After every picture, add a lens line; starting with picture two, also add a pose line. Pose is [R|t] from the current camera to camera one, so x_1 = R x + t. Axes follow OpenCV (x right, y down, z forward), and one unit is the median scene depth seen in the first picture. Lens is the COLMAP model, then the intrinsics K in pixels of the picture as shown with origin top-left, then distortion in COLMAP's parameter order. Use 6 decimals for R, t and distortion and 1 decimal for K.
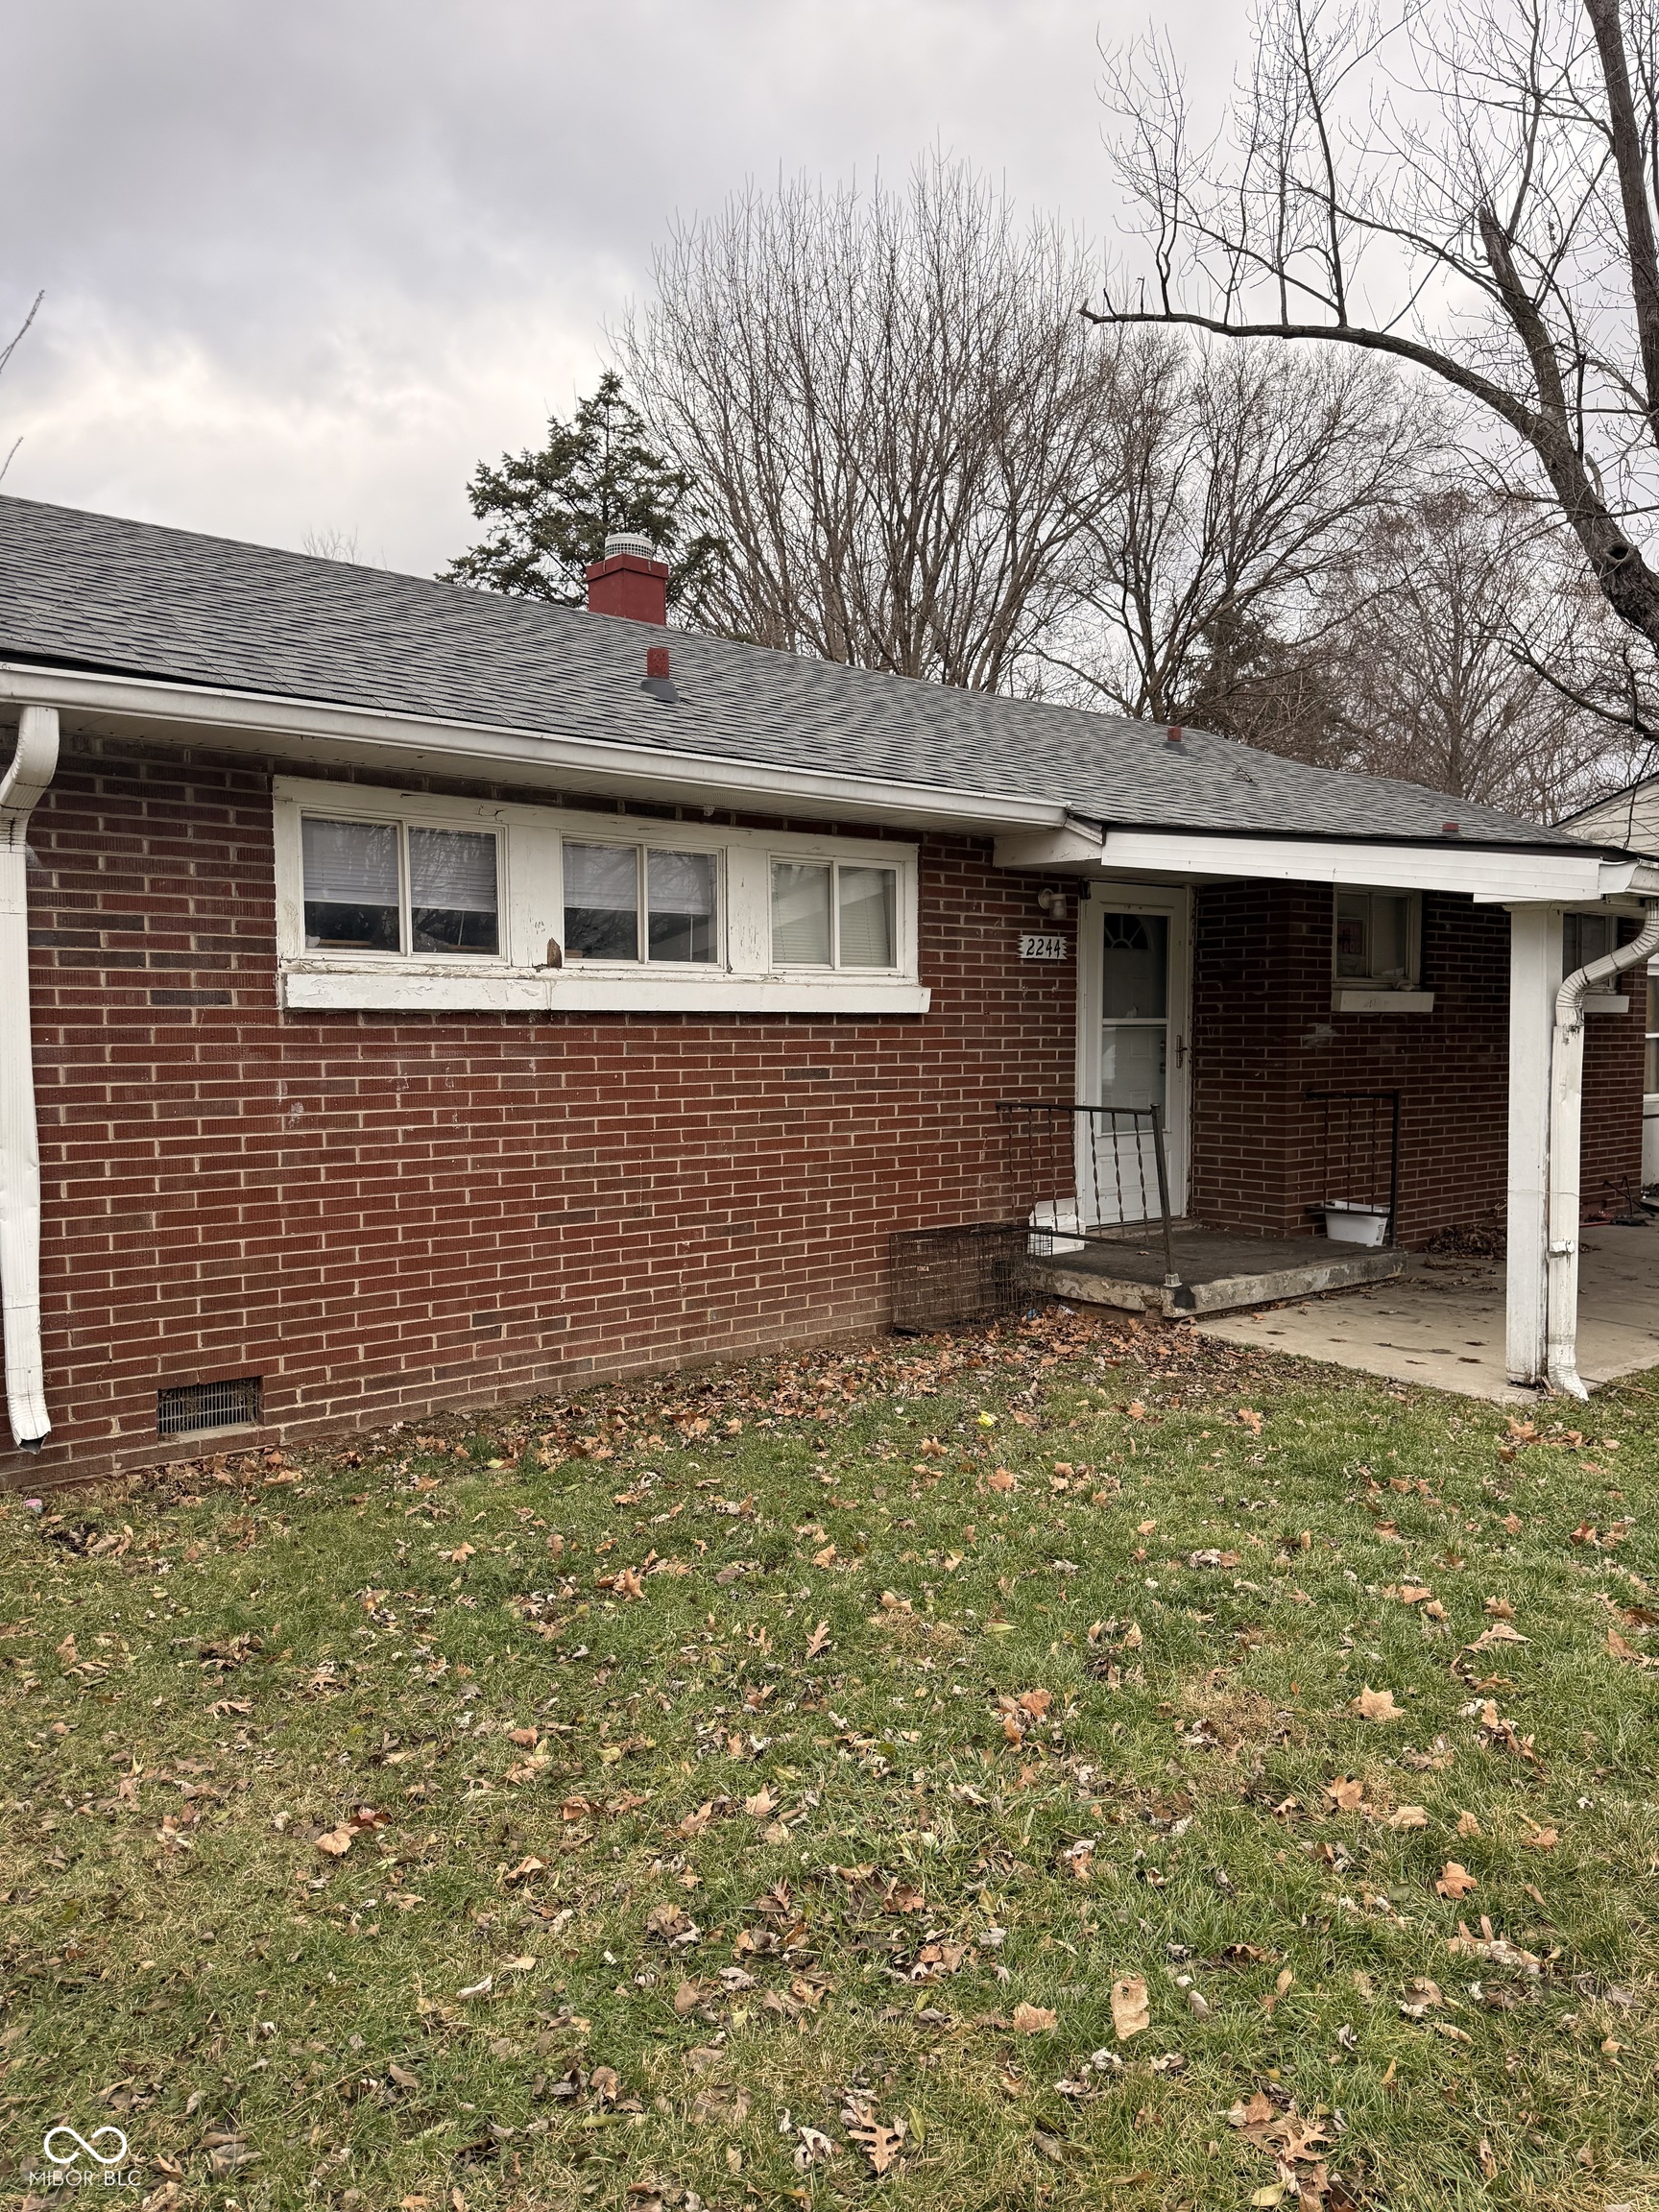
lens RADIAL K [[1553.4, 0, 829.5], [0, 1553.4, 1106.0], [0, 0, 1]] dist [0.130167, -0.072536]
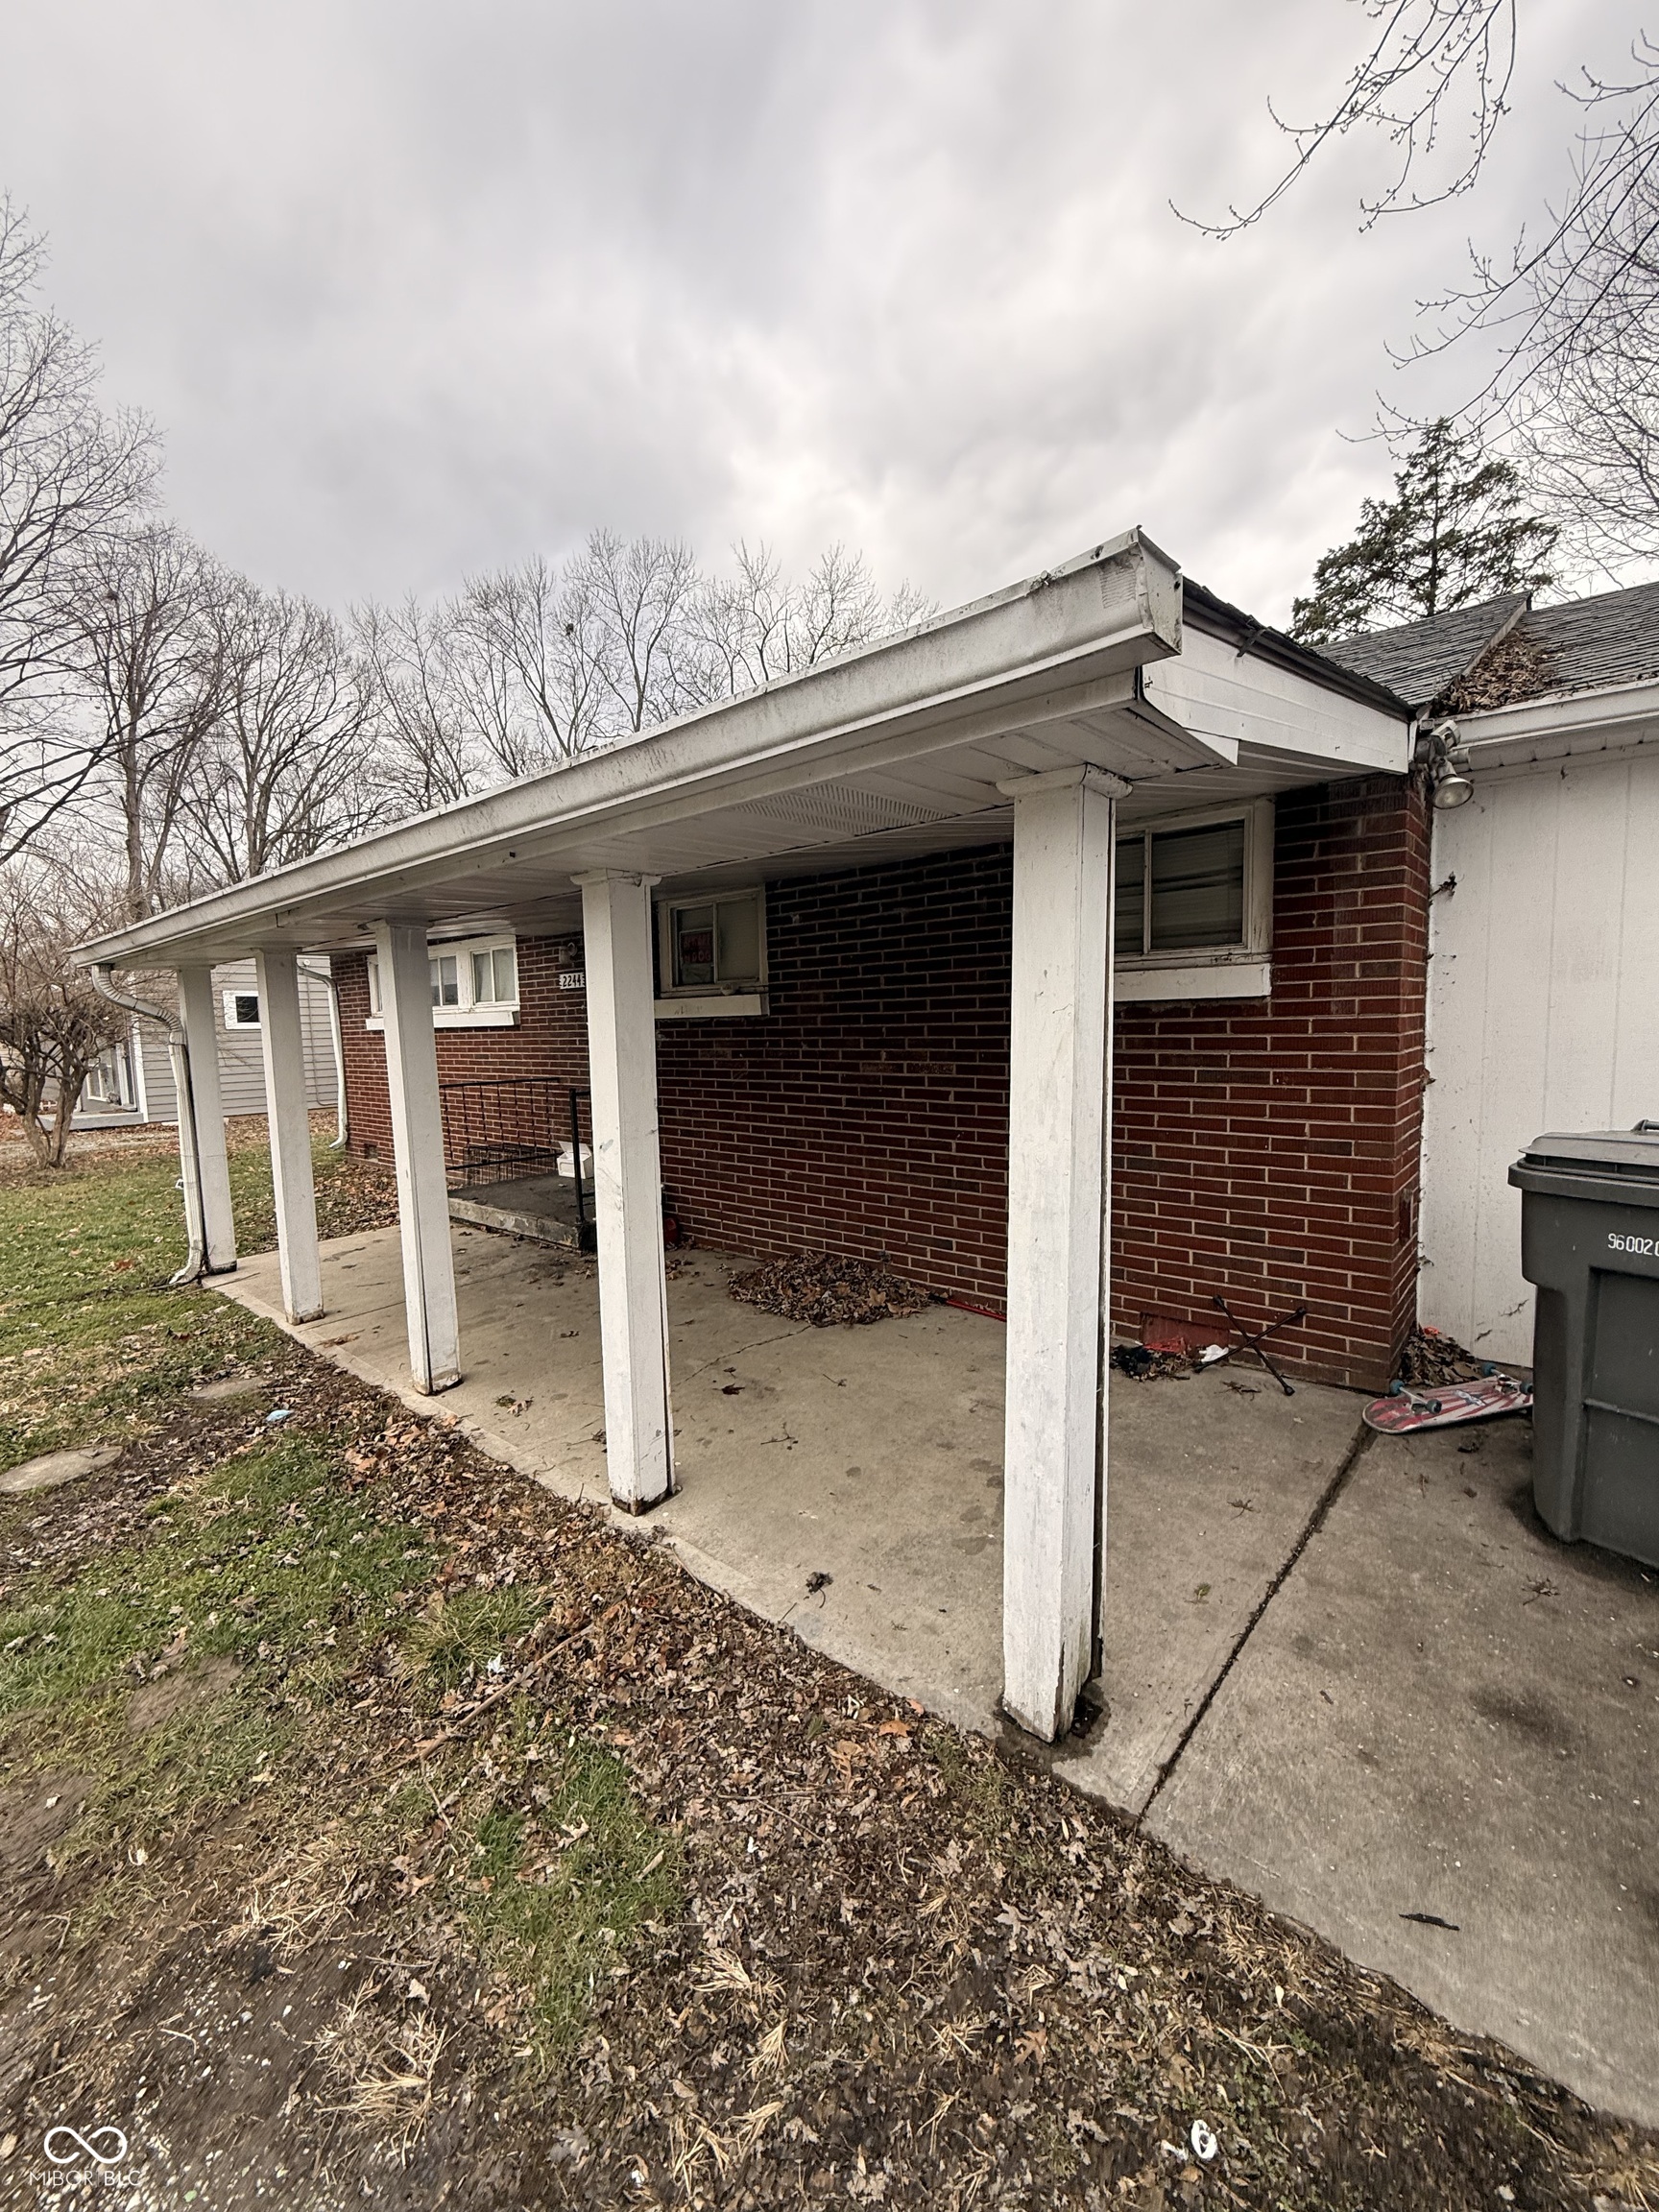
lens RADIAL K [[891.2, 0, 829.5], [0, 891.2, 1106.0], [0, 0, 1]] dist [-0.001681, -0.000497]
pose [[0.137859, 0.092783, -0.986096, 1.183081], [-0.023657, 0.995627, 0.090372, -0.070395], [0.990169, 0.010870, 0.139451, 1.254298]]
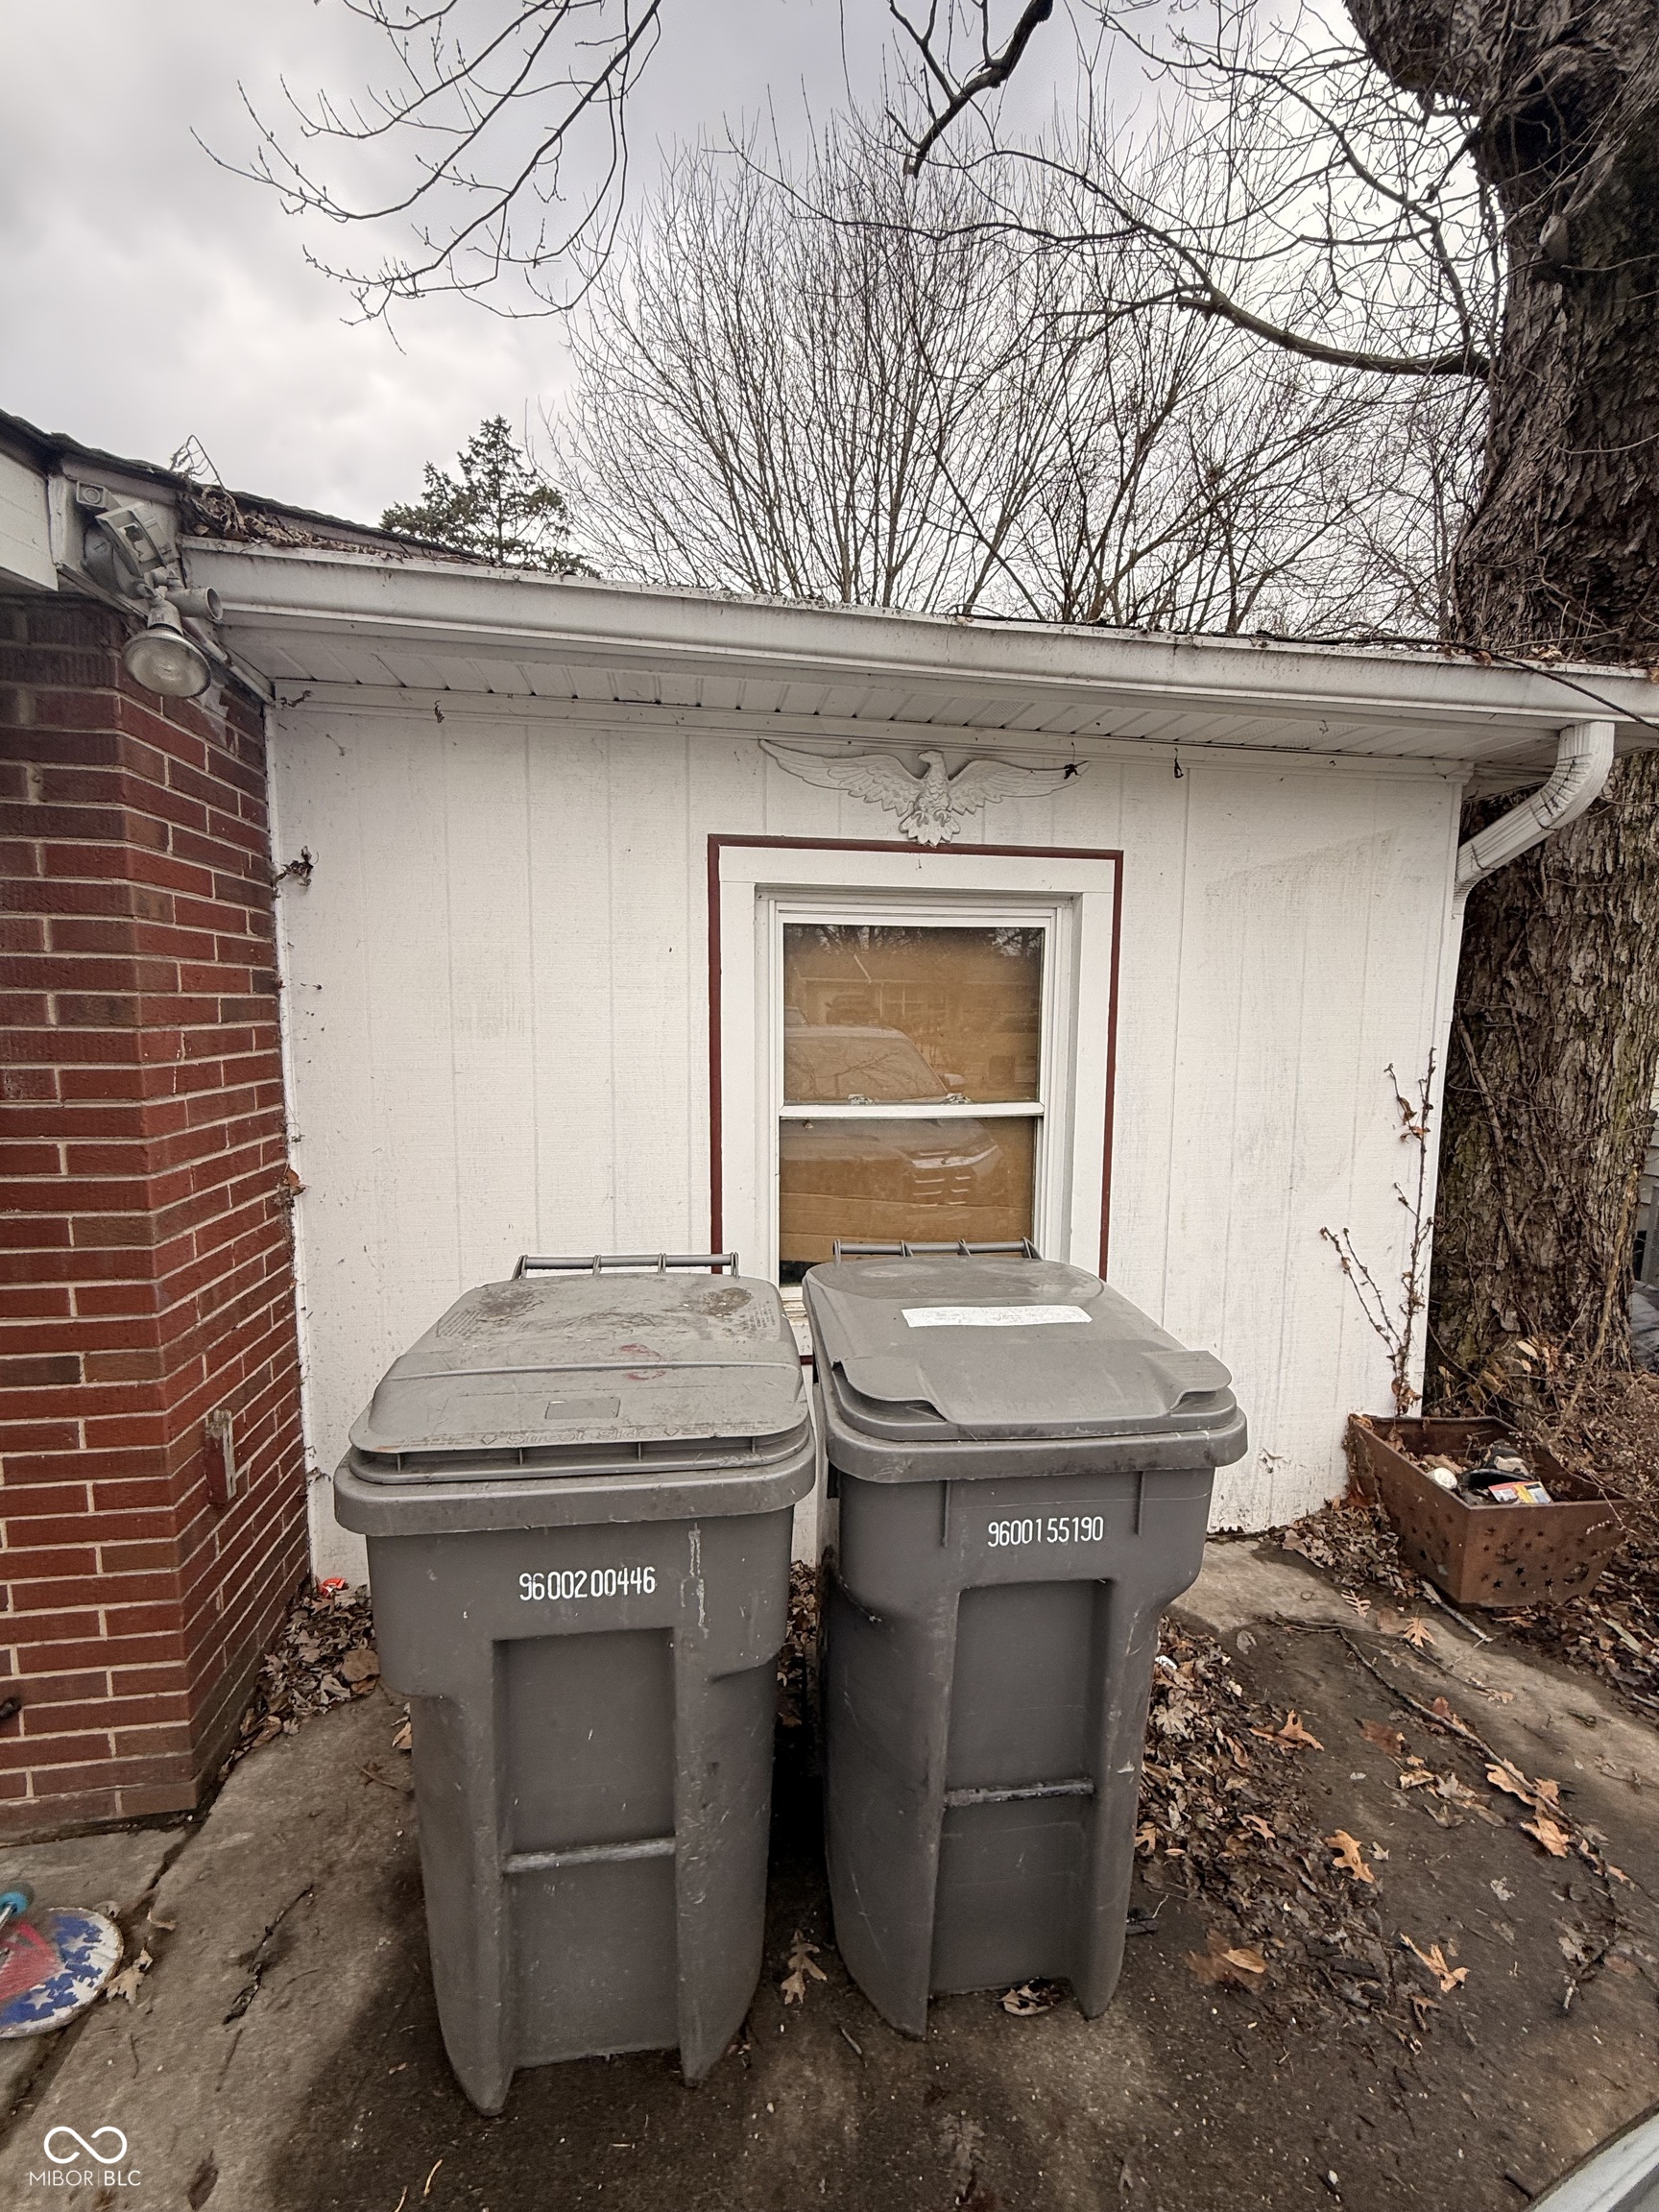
lens RADIAL K [[896.4, 0, 820.1], [0, 896.4, 1112.5], [0, 0, 1]] dist [-0.000352, -0.000174]
pose [[0.842109, 0.075912, -0.533938, 1.054396], [-0.043972, 0.996412, 0.072313, -0.101396], [0.537512, -0.037417, 0.842426, 1.482083]]
